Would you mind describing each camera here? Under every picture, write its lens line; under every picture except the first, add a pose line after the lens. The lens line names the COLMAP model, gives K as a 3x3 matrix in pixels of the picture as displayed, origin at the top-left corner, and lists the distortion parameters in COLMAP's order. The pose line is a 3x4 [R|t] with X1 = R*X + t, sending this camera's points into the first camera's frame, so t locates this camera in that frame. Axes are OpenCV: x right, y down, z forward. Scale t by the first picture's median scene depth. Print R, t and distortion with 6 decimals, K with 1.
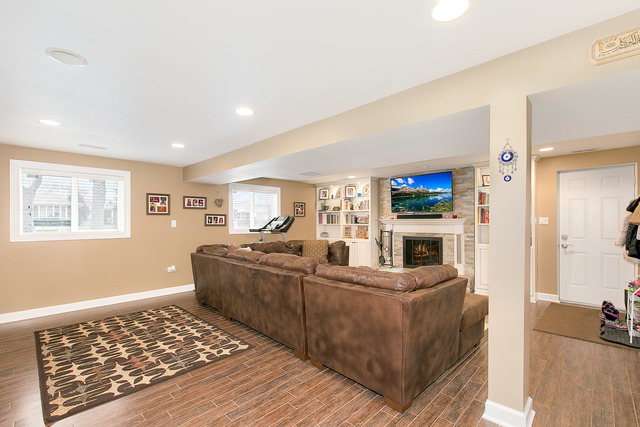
lens RADIAL K [[289.4, 0, 320.0], [0, 289.4, 213.5], [0, 0, 1]] dist [0.000797, 0.000076]
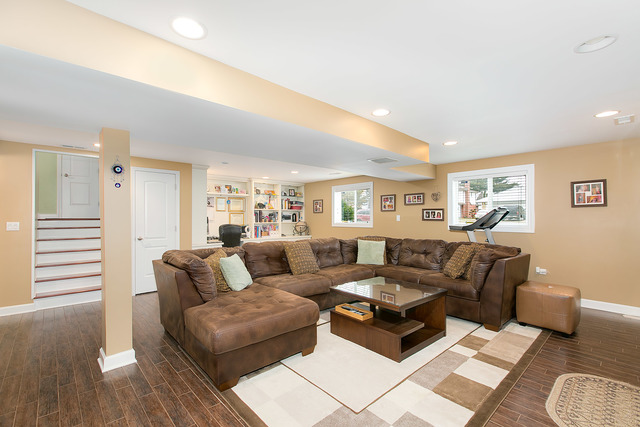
lens RADIAL K [[289.4, 0, 320.0], [0, 289.4, 213.5], [0, 0, 1]] dist [0.000797, 0.000076]
pose [[-0.066804, -0.008439, -0.997730, 0.680523], [0.033045, 0.999397, -0.010666, 0.017003], [0.997219, -0.033683, -0.066485, 0.705263]]
